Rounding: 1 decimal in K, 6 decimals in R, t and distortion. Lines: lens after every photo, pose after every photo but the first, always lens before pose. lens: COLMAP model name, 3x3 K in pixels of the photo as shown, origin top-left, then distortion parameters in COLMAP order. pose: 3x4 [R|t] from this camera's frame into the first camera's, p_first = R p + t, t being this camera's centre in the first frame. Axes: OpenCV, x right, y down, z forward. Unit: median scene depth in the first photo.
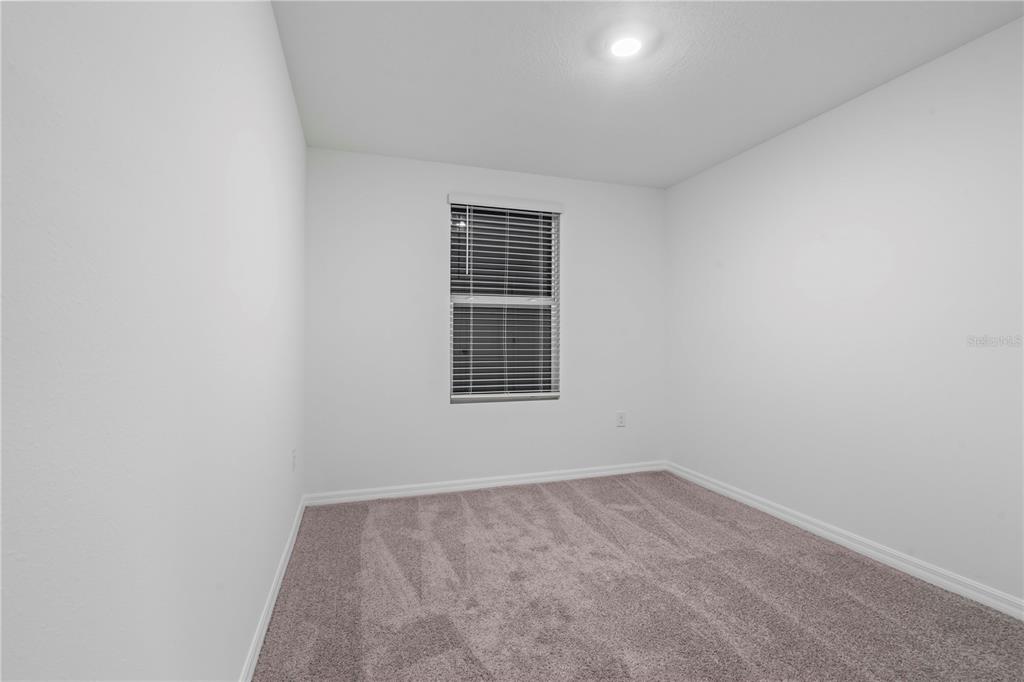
lens RADIAL K [[464.2, 0, 512.0], [0, 464.2, 341.0], [0, 0, 1]] dist [-0.000282, -0.000087]
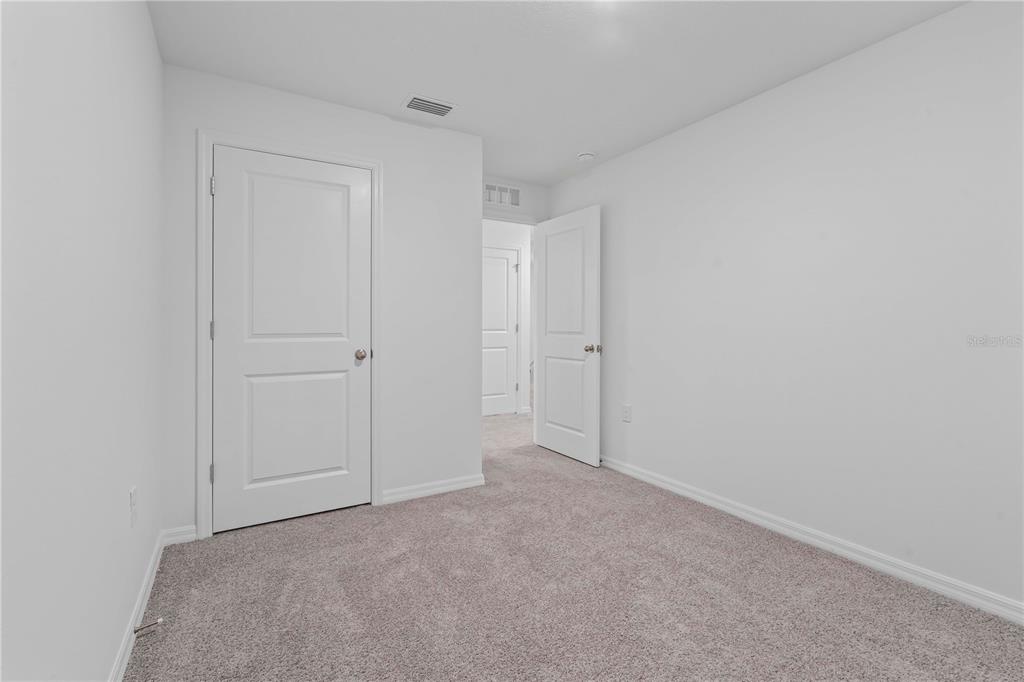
lens RADIAL K [[468.3, 0, 510.7], [0, 468.3, 330.7], [0, 0, 1]] dist [-0.015872, -0.000145]
pose [[0.978654, -0.000185, 0.205517, -0.076424], [-0.002085, 0.999939, 0.010831, -0.000289], [-0.205506, -0.011028, 0.978594, 0.234200]]
